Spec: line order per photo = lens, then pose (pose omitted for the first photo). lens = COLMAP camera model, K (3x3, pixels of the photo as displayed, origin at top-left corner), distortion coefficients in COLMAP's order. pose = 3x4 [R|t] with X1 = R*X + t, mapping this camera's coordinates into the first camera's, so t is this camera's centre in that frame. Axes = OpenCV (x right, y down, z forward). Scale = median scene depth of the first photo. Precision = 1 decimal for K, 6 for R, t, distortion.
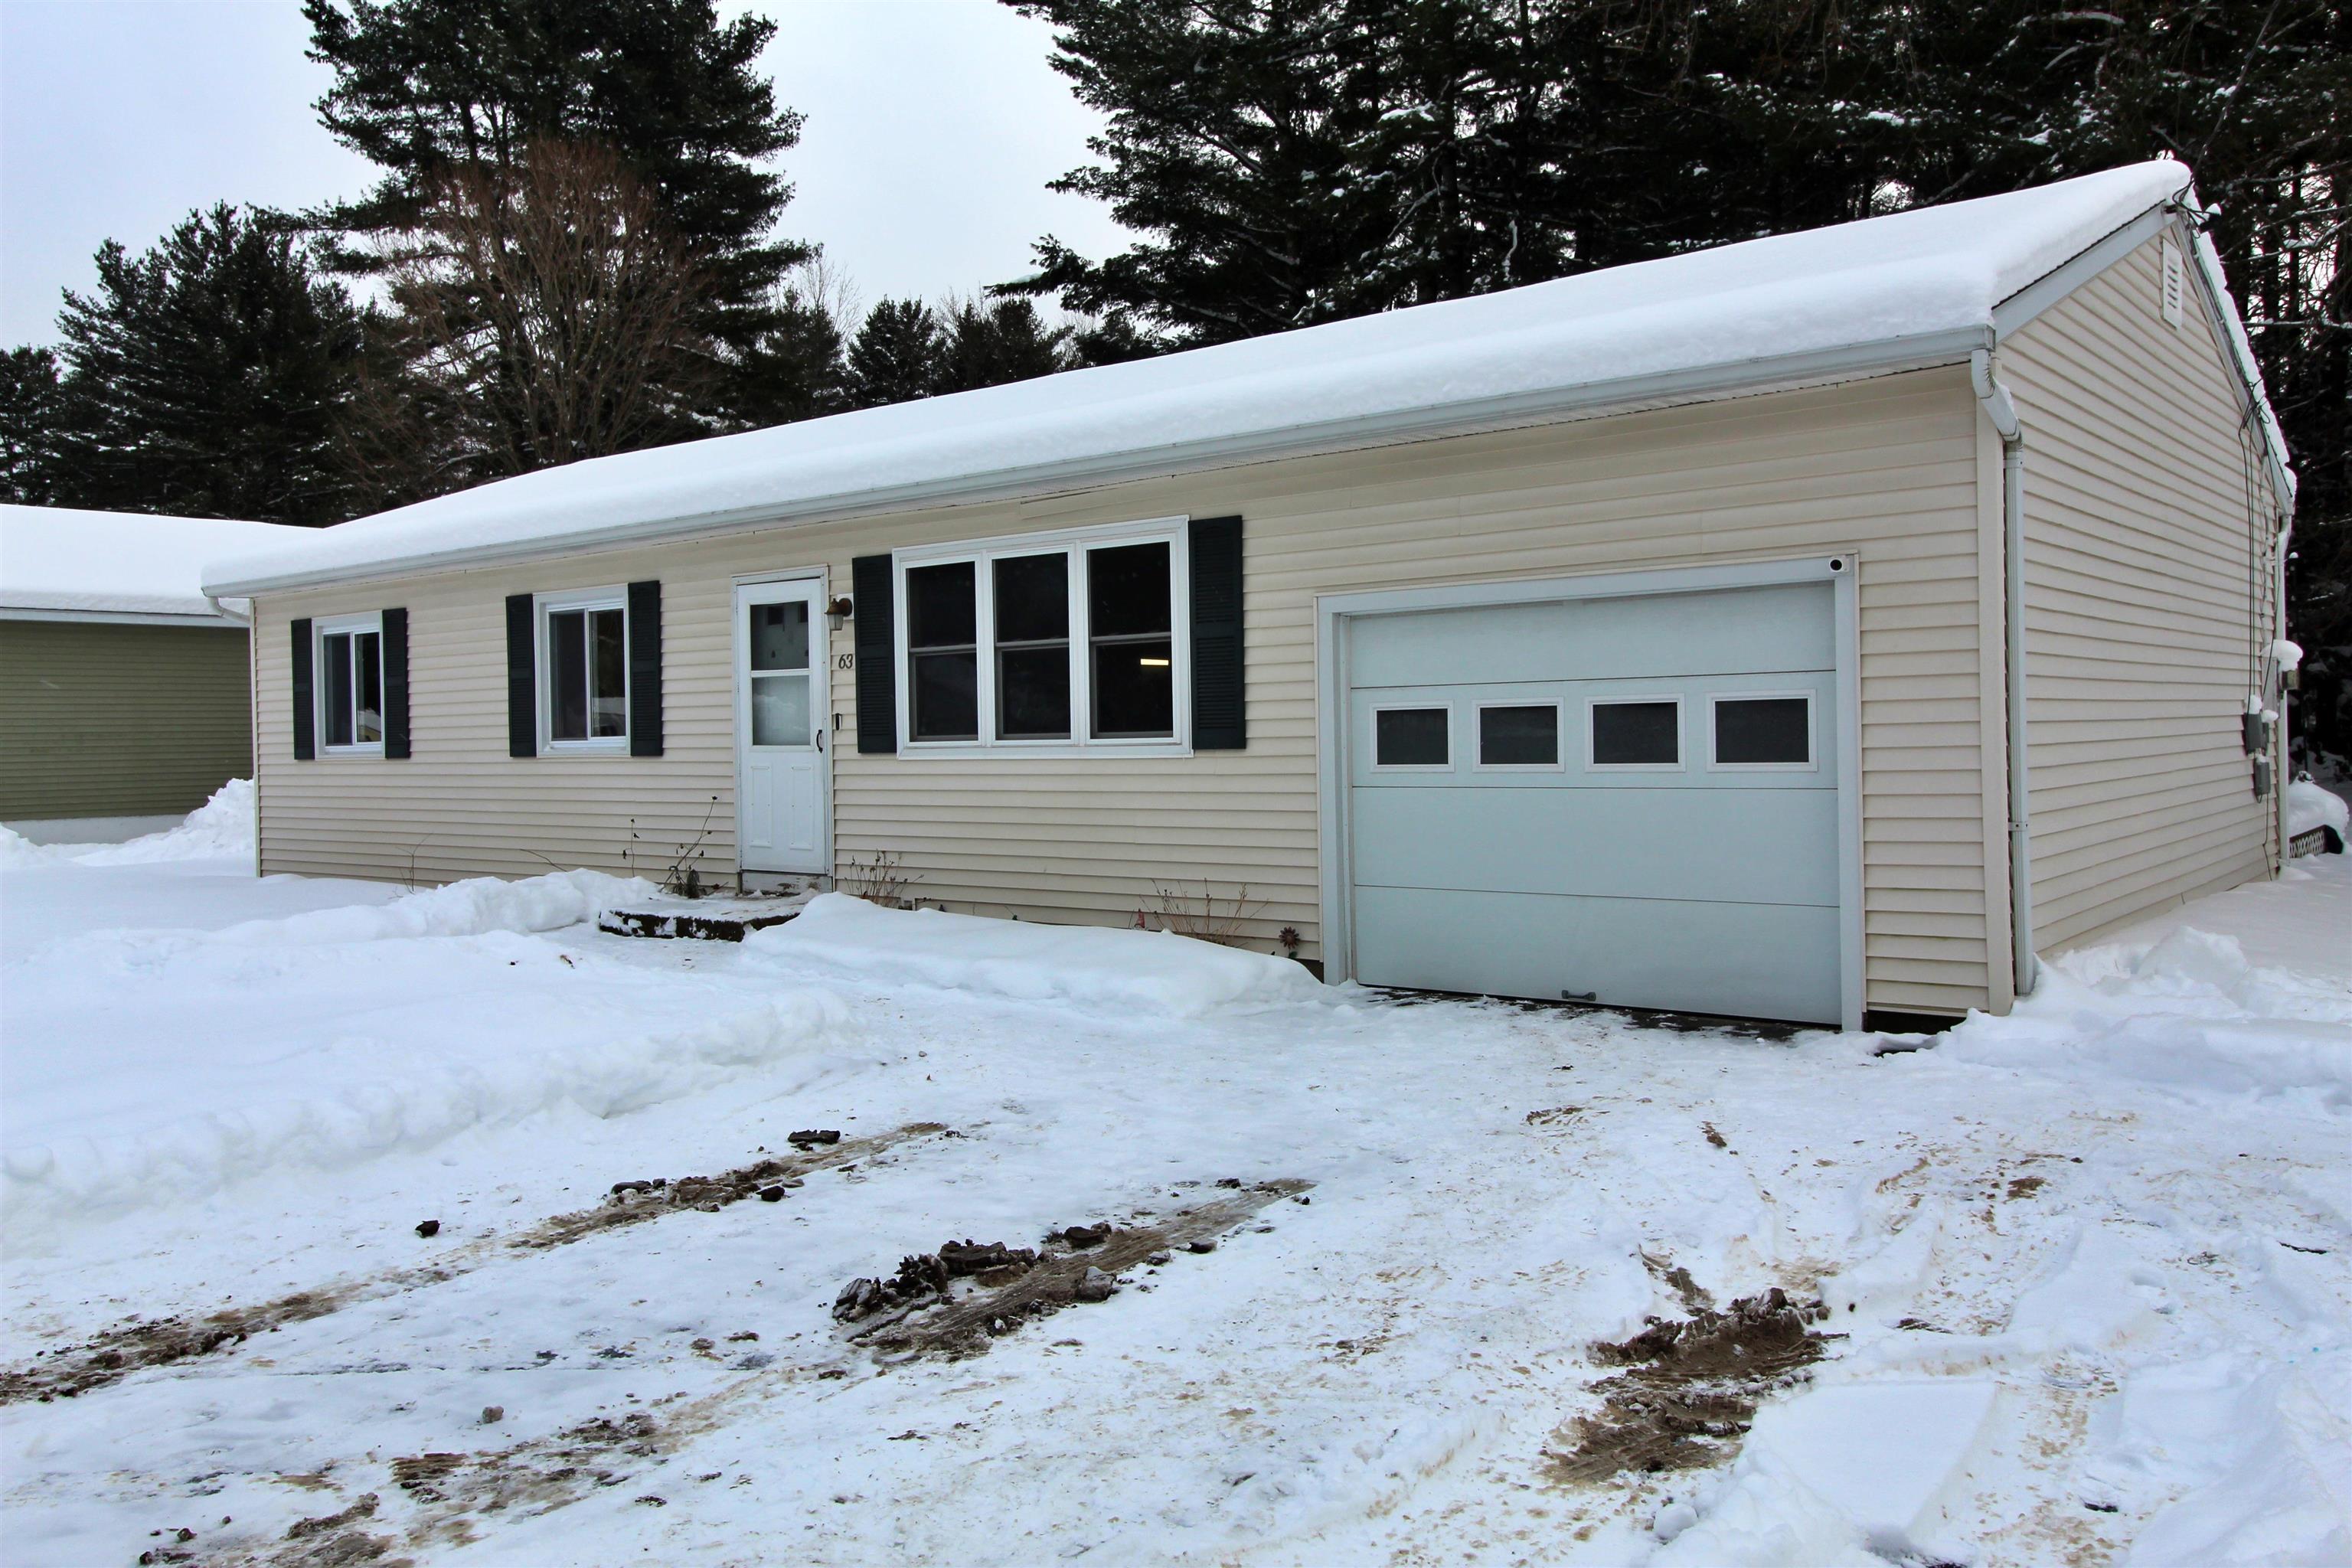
lens RADIAL K [[1856.0, 0, 1187.2], [0, 1856.0, 733.5], [0, 0, 1]] dist [0.020425, -0.011281]
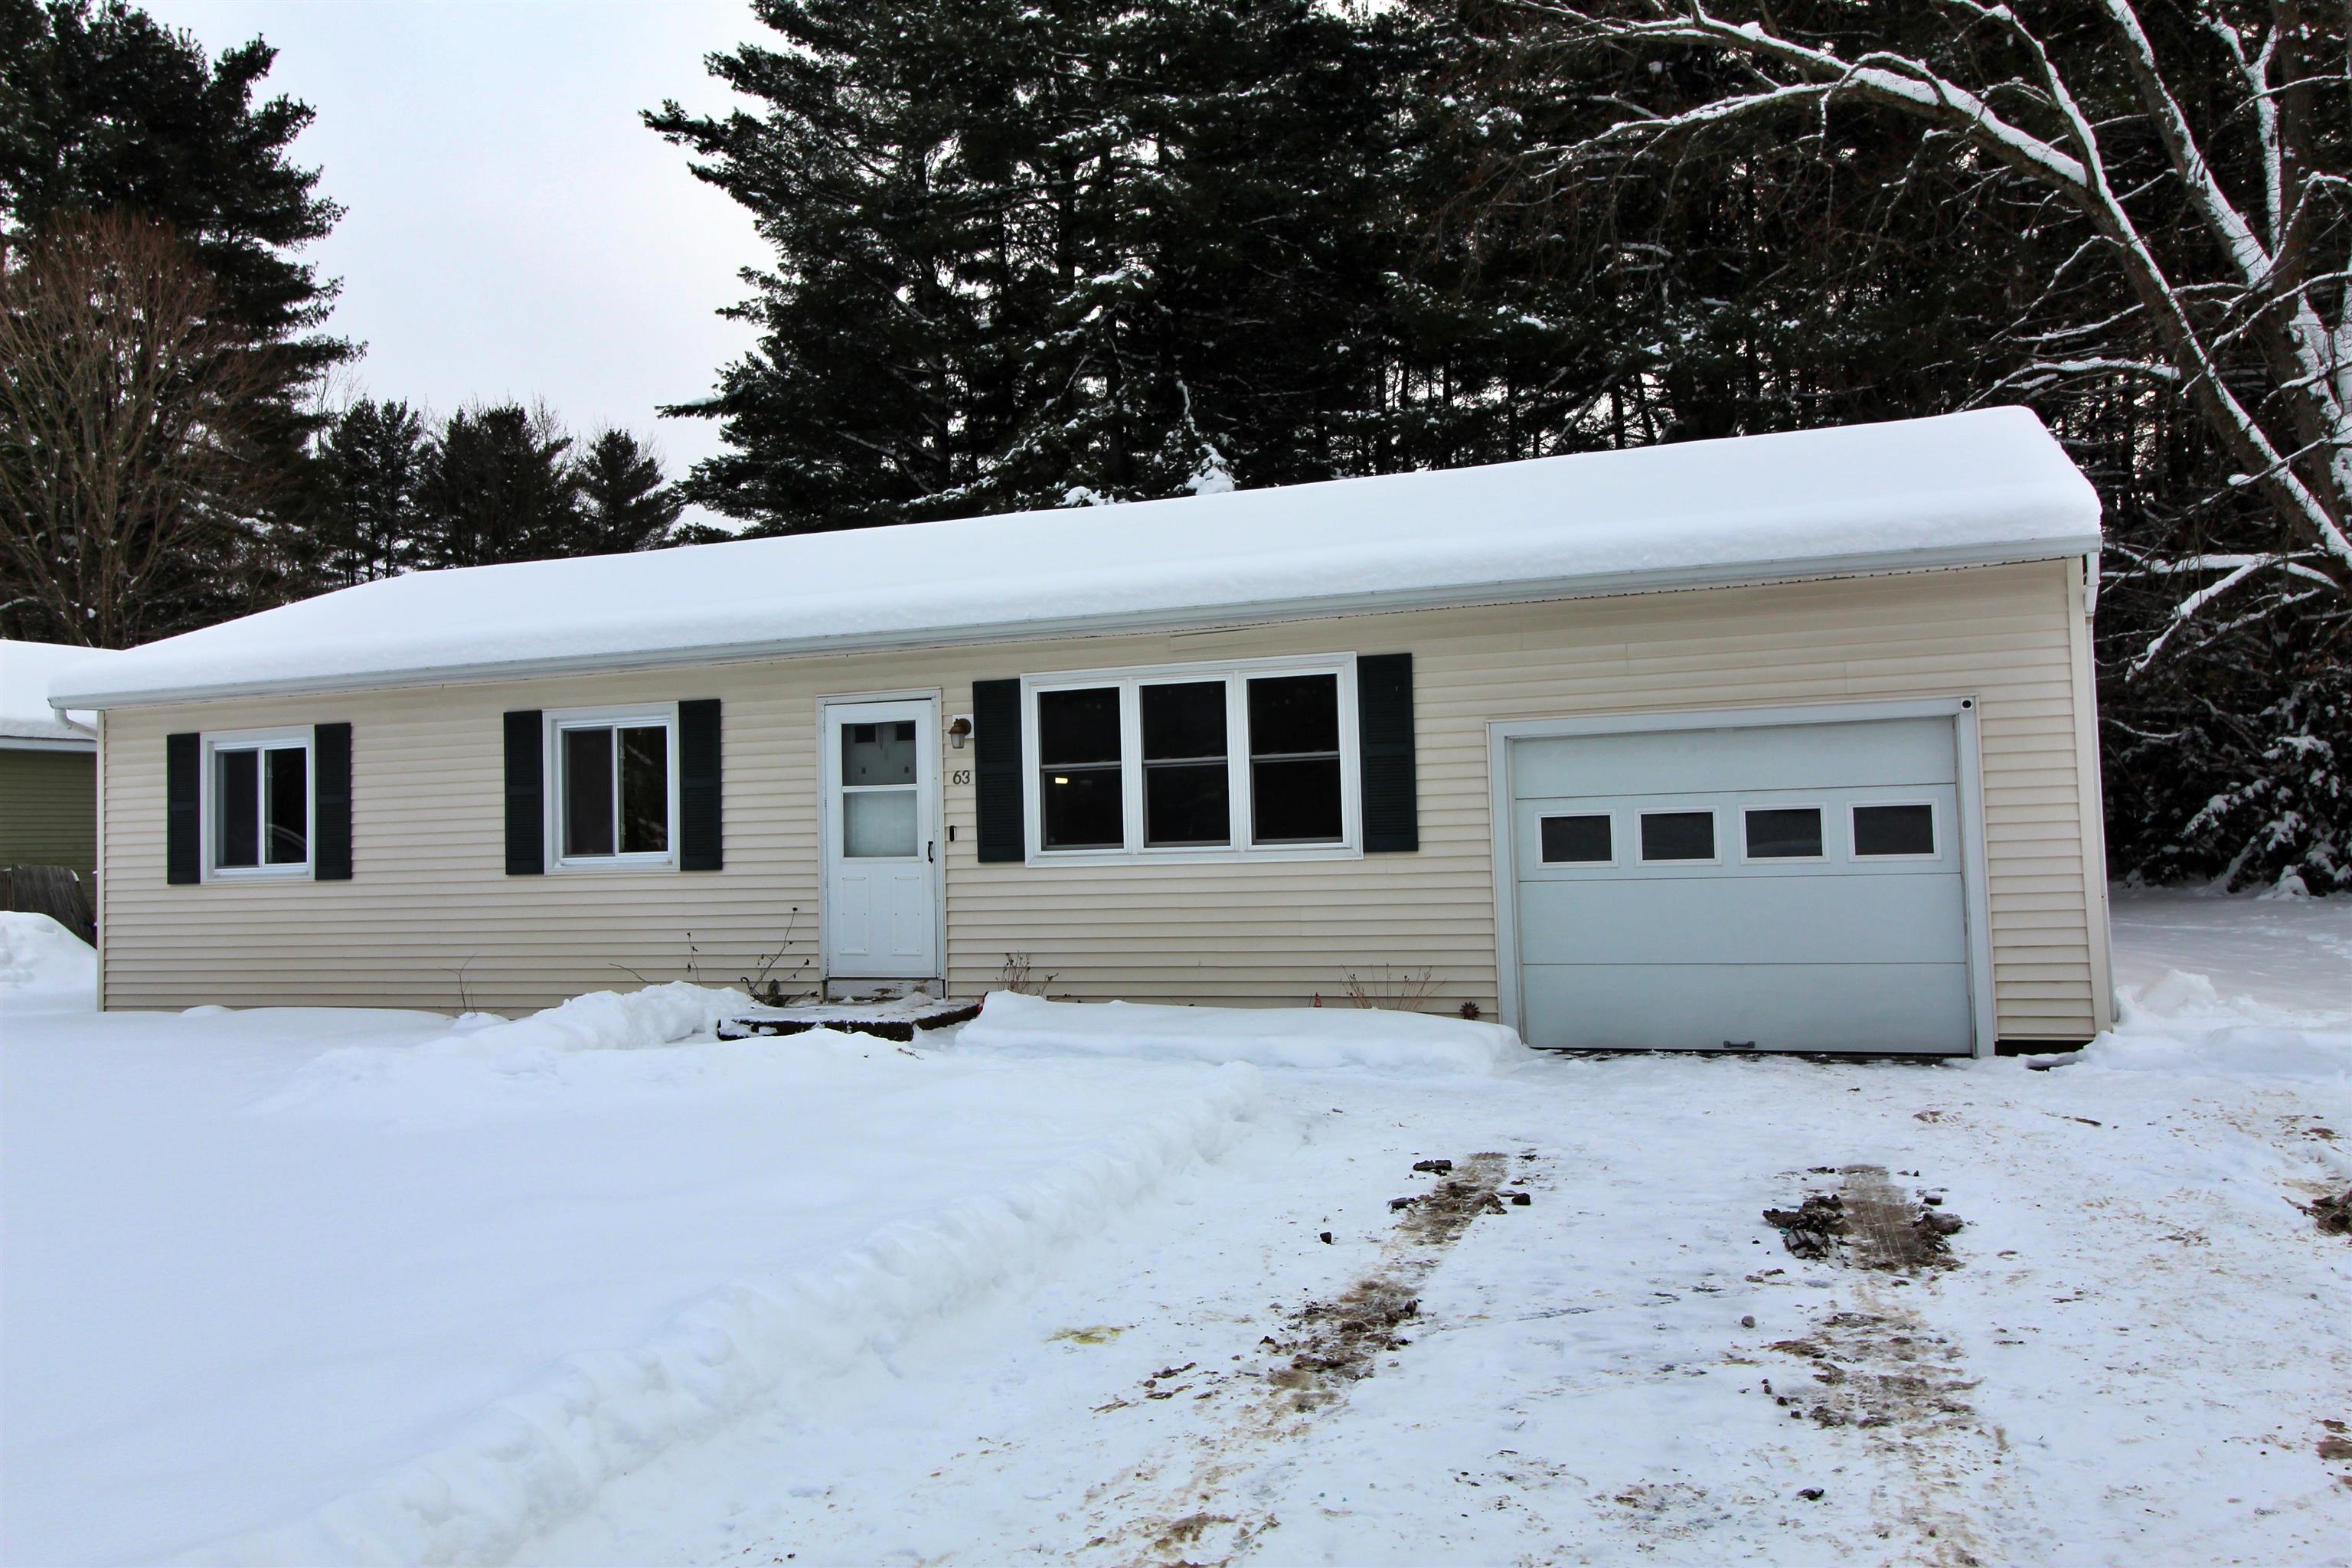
lens RADIAL K [[1856.0, 0, 1187.2], [0, 1856.0, 733.5], [0, 0, 1]] dist [0.020425, -0.011281]
pose [[0.950969, 0.009706, 0.309133, -0.417362], [0.011156, 0.997781, -0.065645, 0.008351], [-0.309084, 0.065875, 0.948751, -0.064924]]
